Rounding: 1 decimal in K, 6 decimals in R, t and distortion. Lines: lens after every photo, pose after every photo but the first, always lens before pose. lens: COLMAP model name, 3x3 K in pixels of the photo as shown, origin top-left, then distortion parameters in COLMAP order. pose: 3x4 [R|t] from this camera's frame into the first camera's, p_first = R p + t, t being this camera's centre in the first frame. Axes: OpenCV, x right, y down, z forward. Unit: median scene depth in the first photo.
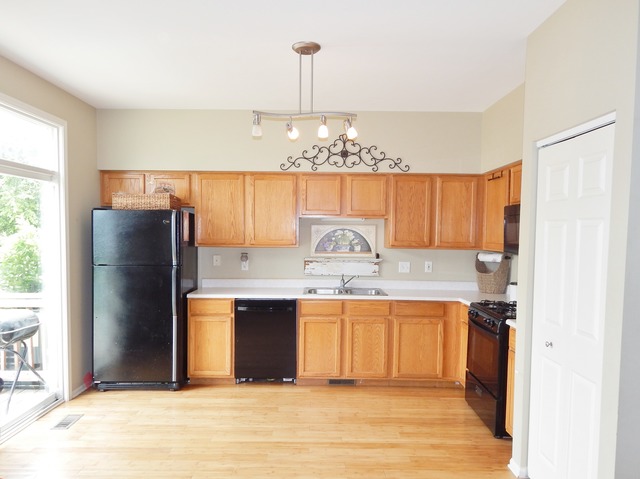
lens RADIAL K [[471.4, 0, 319.3], [0, 471.4, 261.1], [0, 0, 1]] dist [0.006816, 0.001607]
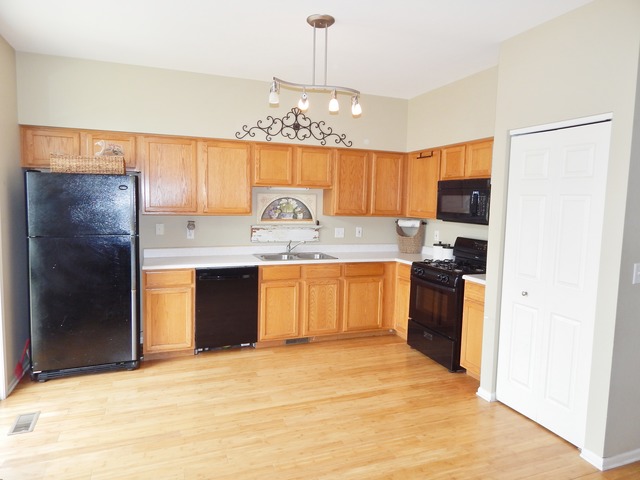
lens RADIAL K [[425.4, 0, 320.0], [0, 425.4, 240.0], [0, 0, 1]] dist [0.002661, -0.002231]
pose [[0.929918, -0.023876, 0.366990, -0.258217], [0.011061, 0.999255, 0.036982, -0.008516], [-0.367600, -0.030331, 0.929489, 0.088621]]
